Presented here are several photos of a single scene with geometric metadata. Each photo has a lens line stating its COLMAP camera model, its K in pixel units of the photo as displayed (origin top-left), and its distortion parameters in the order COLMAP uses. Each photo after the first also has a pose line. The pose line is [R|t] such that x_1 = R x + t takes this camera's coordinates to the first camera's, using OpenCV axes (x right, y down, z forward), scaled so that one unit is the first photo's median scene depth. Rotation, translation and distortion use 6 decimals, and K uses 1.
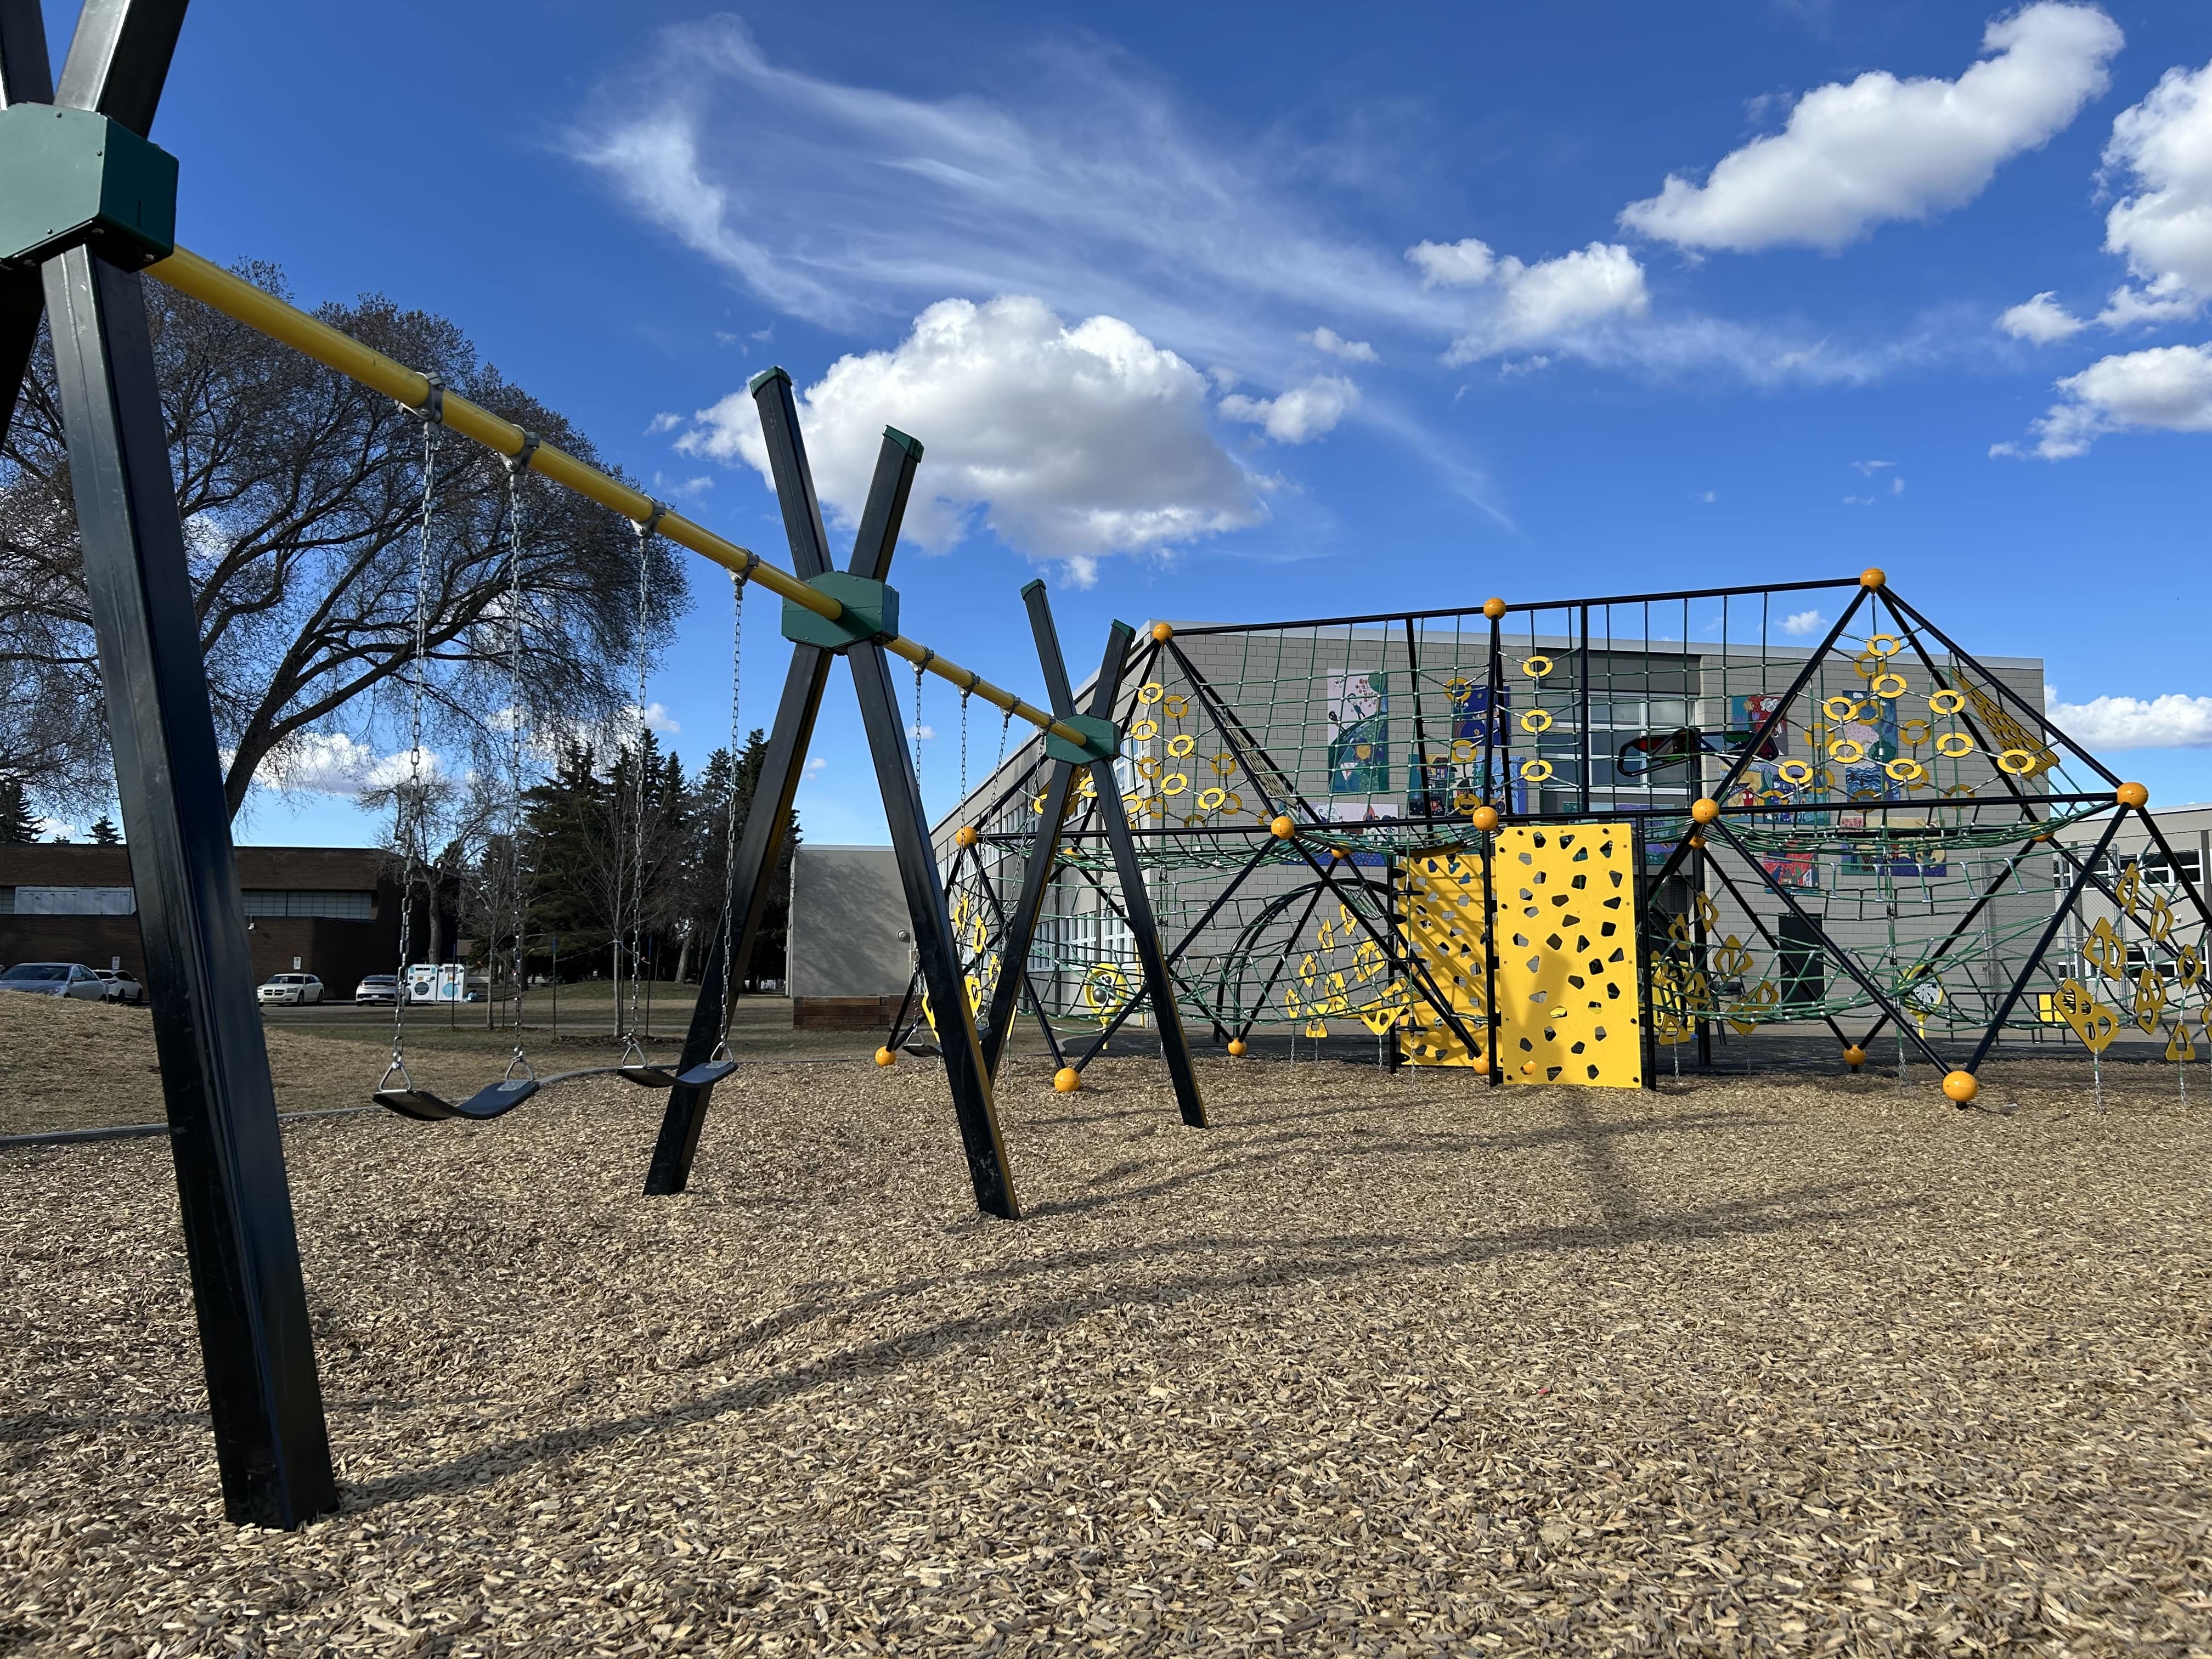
lens RADIAL K [[1675.3, 0, 1104.9], [0, 1675.3, 869.8], [0, 0, 1]] dist [0.025360, 0.005227]
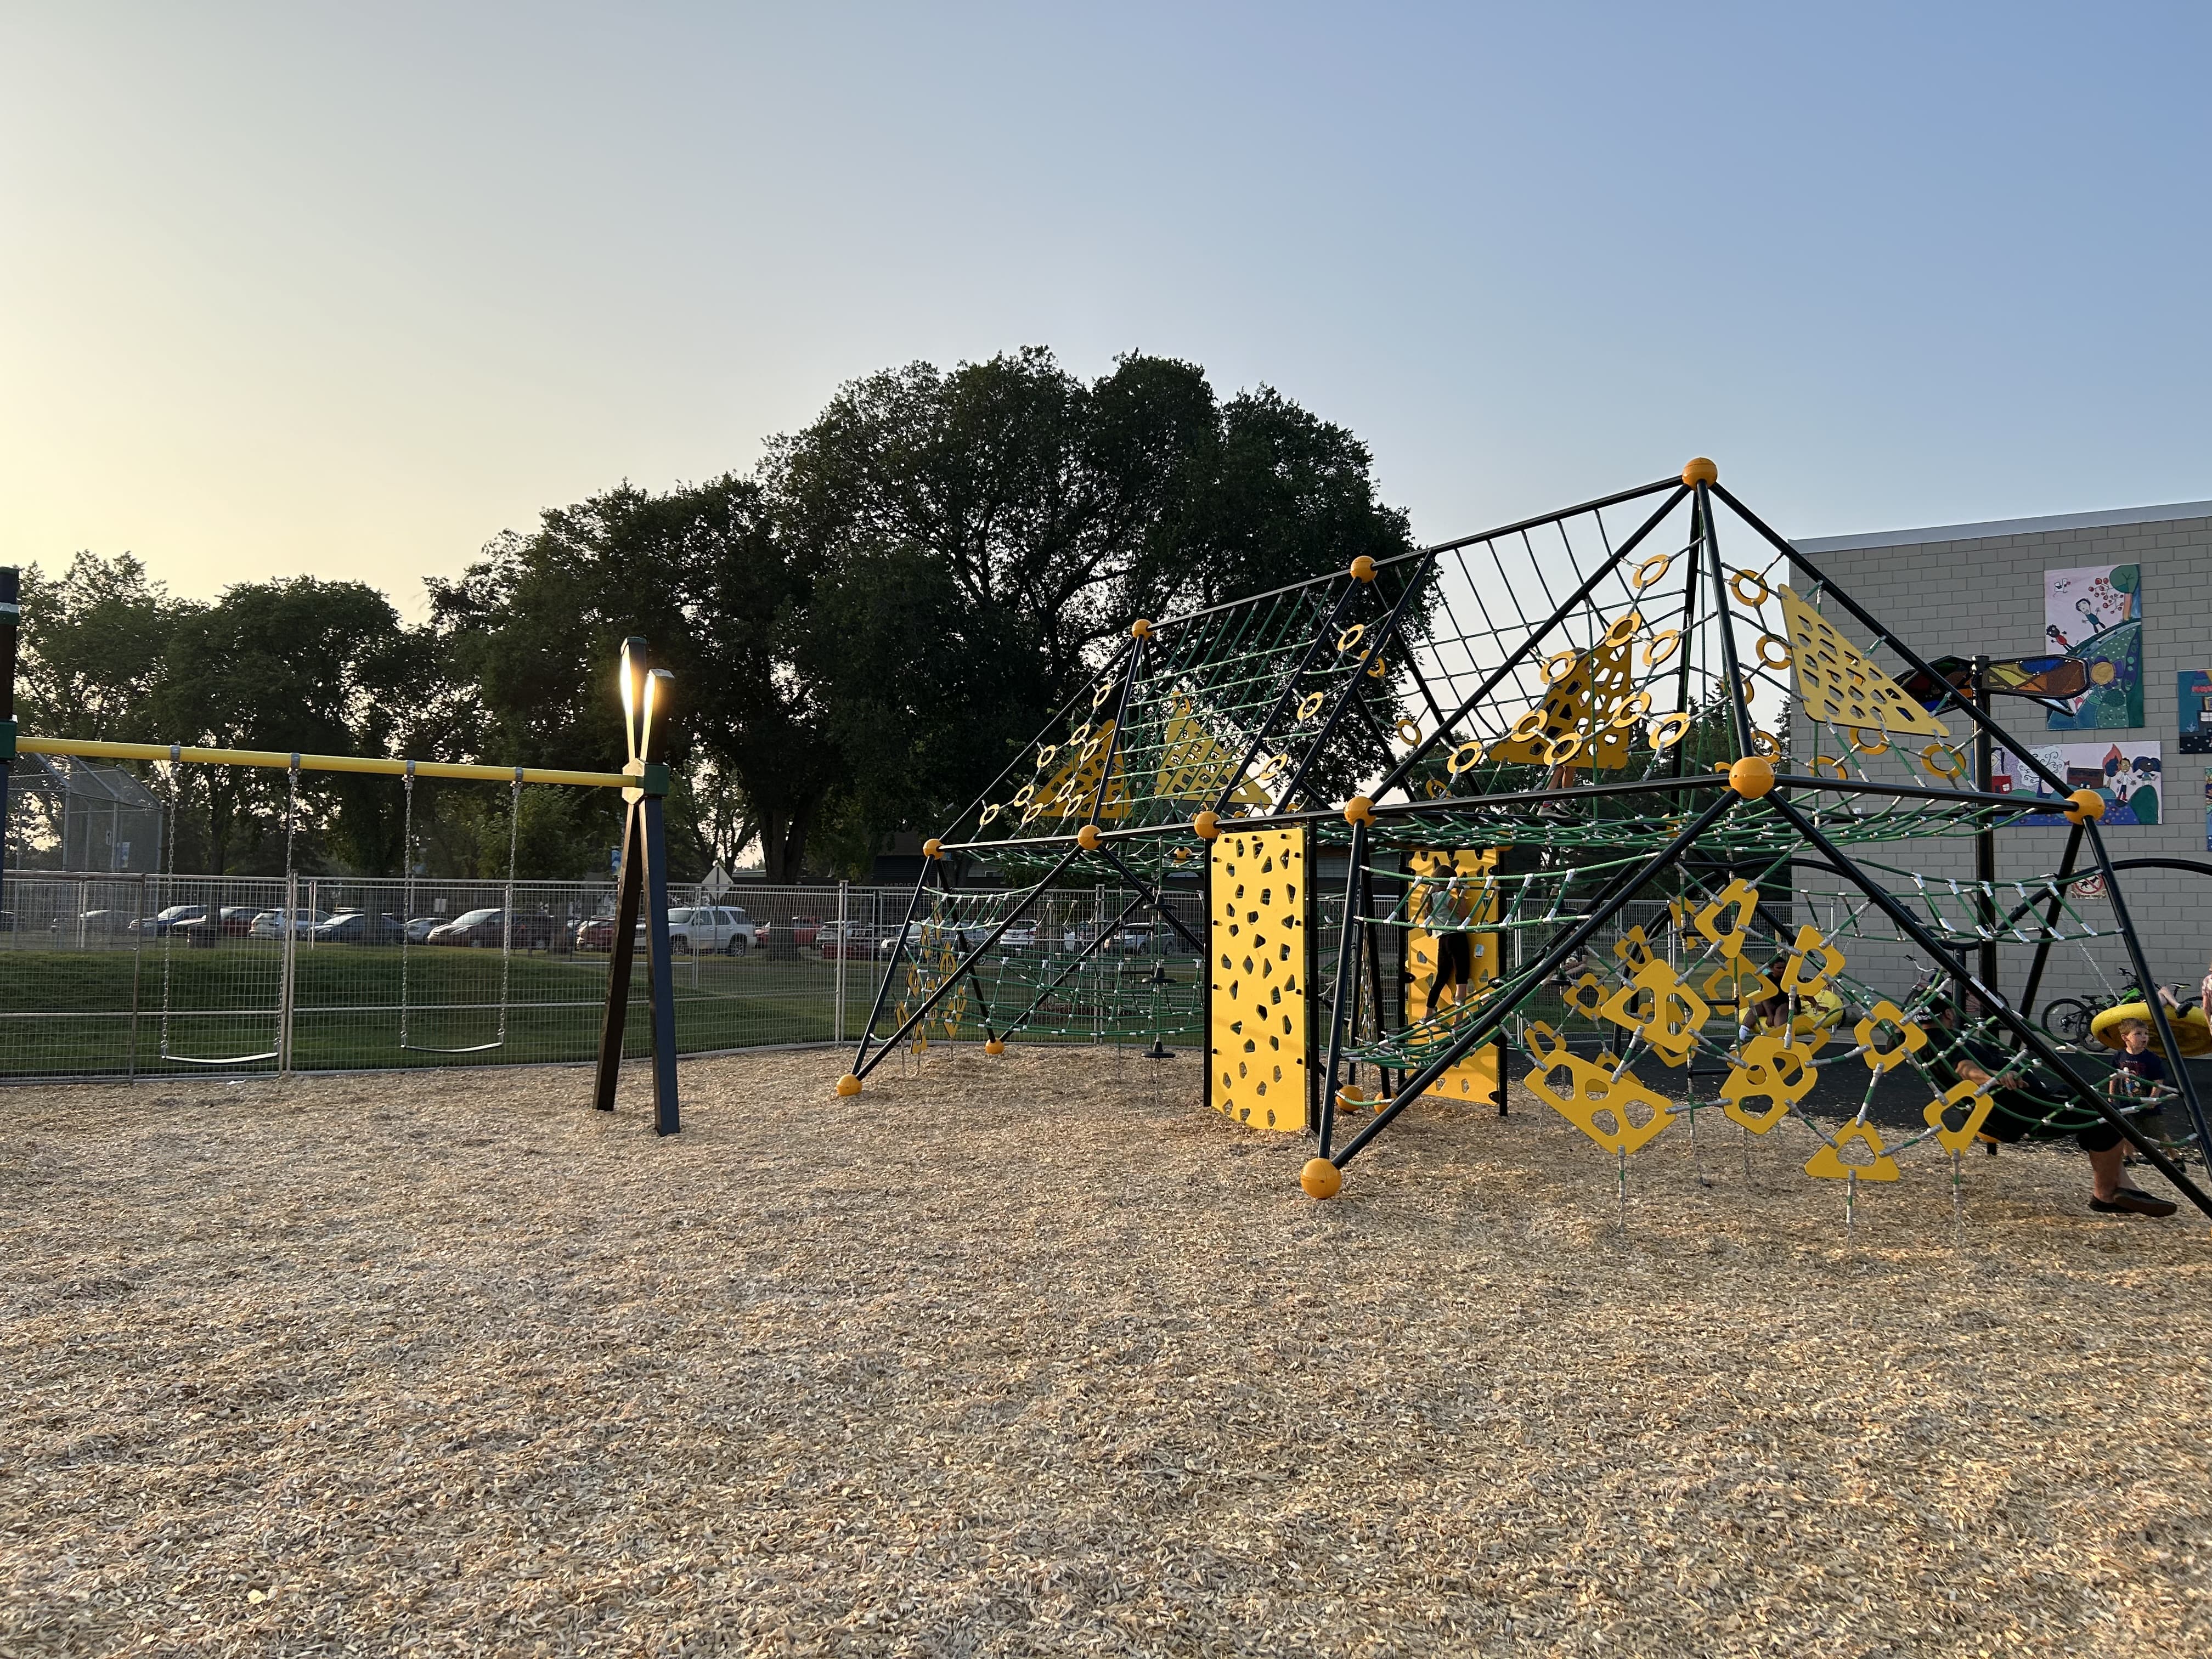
lens RADIAL K [[1651.3, 0, 1098.8], [0, 1651.3, 828.8], [0, 0, 1]] dist [0.046775, -0.043076]
pose [[0.750908, -0.027972, -0.659815, 0.782655], [0.031927, 0.999472, -0.006037, -0.025158], [0.659635, -0.016533, 0.751404, 0.309045]]
